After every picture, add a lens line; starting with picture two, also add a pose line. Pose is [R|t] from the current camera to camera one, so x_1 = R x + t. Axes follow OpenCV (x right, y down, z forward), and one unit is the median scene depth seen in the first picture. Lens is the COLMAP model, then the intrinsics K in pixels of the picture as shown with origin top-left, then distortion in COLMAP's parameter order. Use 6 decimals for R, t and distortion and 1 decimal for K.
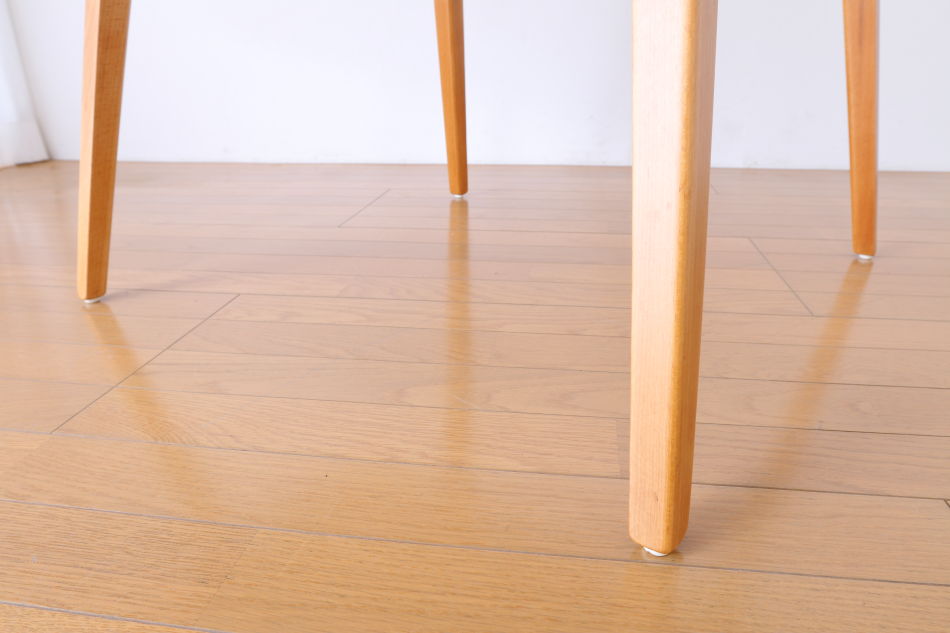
lens RADIAL K [[679.9, 0, 477.8], [0, 679.9, 307.7], [0, 0, 1]] dist [-0.078188, 0.045260]
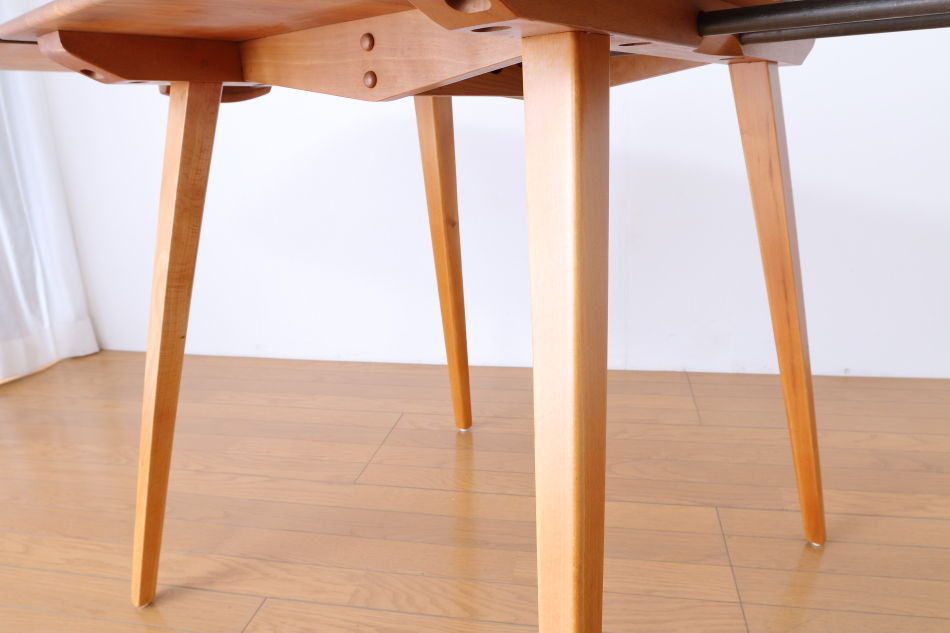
lens RADIAL K [[679.9, 0, 477.8], [0, 679.9, 318.3], [0, 0, 1]] dist [-0.078188, 0.045260]
pose [[0.999006, -0.010002, -0.043429, 0.060440], [0.006229, 0.996262, -0.086157, -0.336679], [0.044128, 0.085801, 0.995335, -0.159963]]
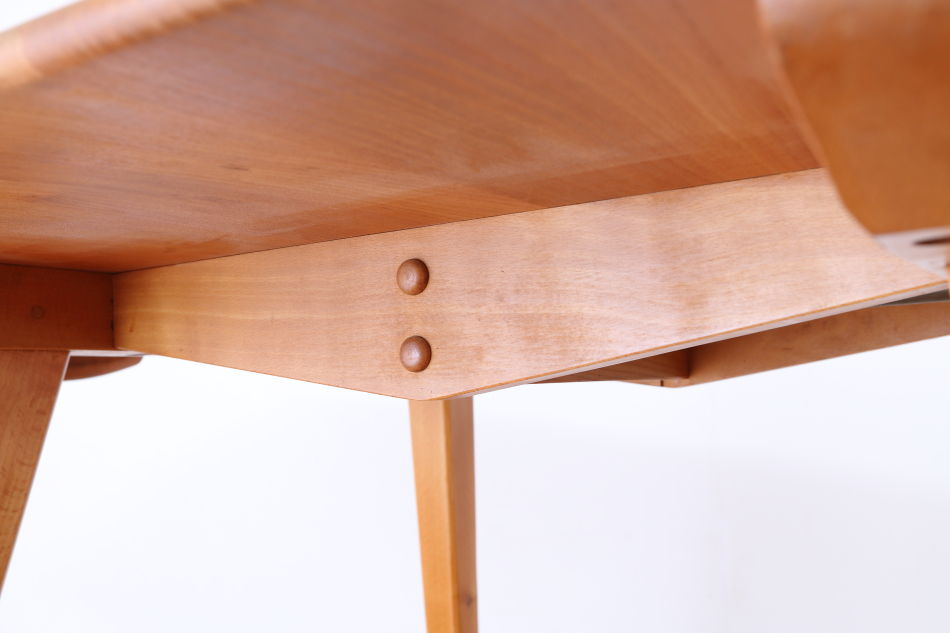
lens RADIAL K [[970.6, 0, 481.7], [0, 970.6, 312.4], [0, 0, 1]] dist [-0.037819, 0.000000]
pose [[0.998299, -0.019547, 0.054936, -0.070534], [0.041435, 0.900687, -0.432488, -0.458927], [-0.041026, 0.434028, 0.899965, 0.078877]]
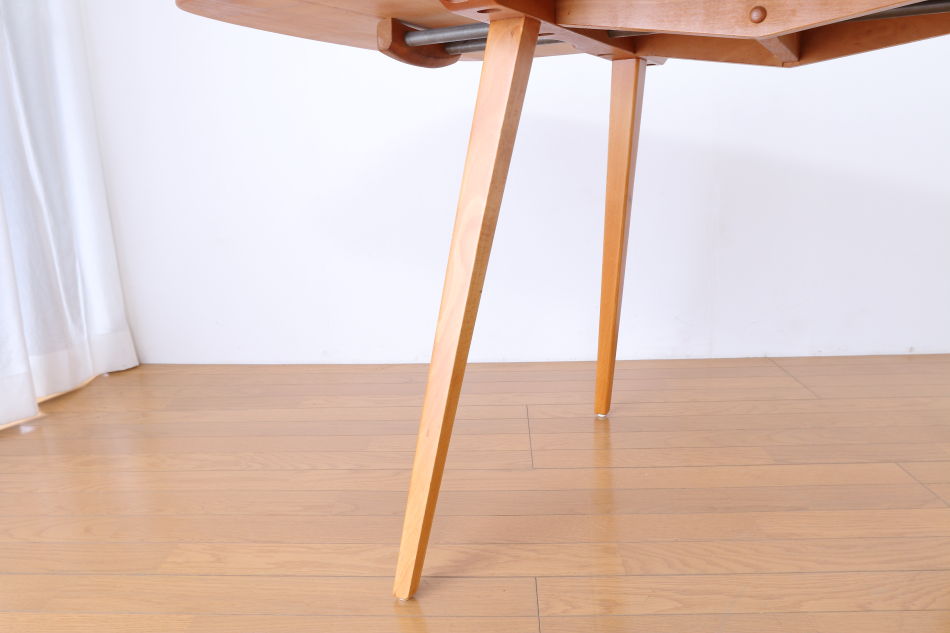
lens RADIAL K [[679.9, 0, 479.3], [0, 679.9, 316.9], [0, 0, 1]] dist [-0.078188, 0.045260]
pose [[0.993637, -0.039104, 0.105621, -0.452548], [0.053341, 0.989337, -0.135527, -0.247589], [-0.099195, 0.140298, 0.985128, -0.113744]]
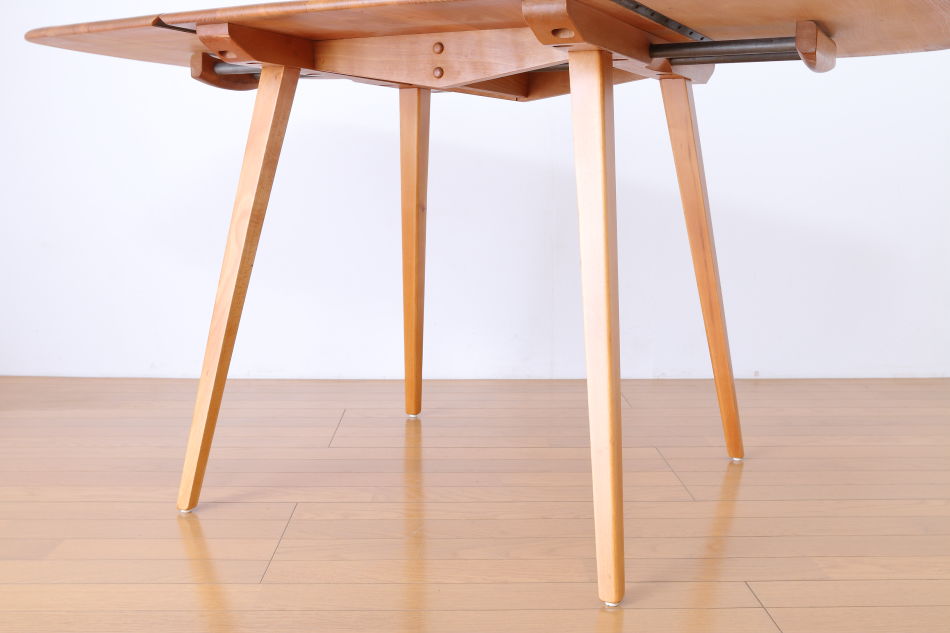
lens RADIAL K [[970.6, 0, 477.7], [0, 970.6, 314.9], [0, 0, 1]] dist [-0.037819, 0.000000]
pose [[0.984787, -0.005211, 0.173685, -0.275312], [0.043972, 0.974490, -0.220079, 0.046717], [-0.168108, 0.224369, 0.959895, -0.843760]]
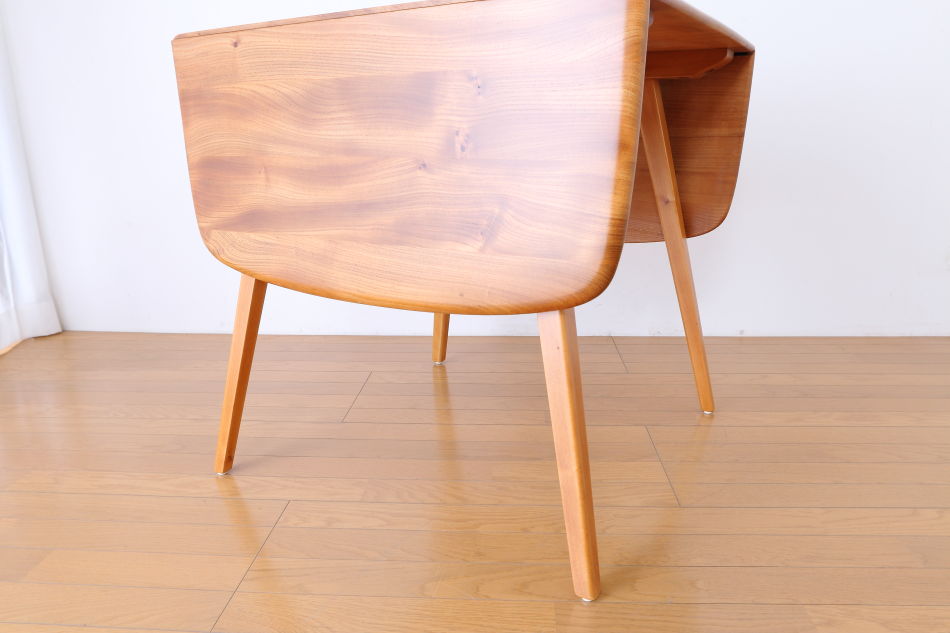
lens RADIAL K [[679.9, 0, 478.4], [0, 679.9, 319.1], [0, 0, 1]] dist [-0.078188, 0.045260]
pose [[0.995511, -0.022426, 0.091953, -0.067362], [0.031540, 0.994597, -0.098903, -0.204652], [-0.089238, 0.101359, 0.990840, -0.389253]]
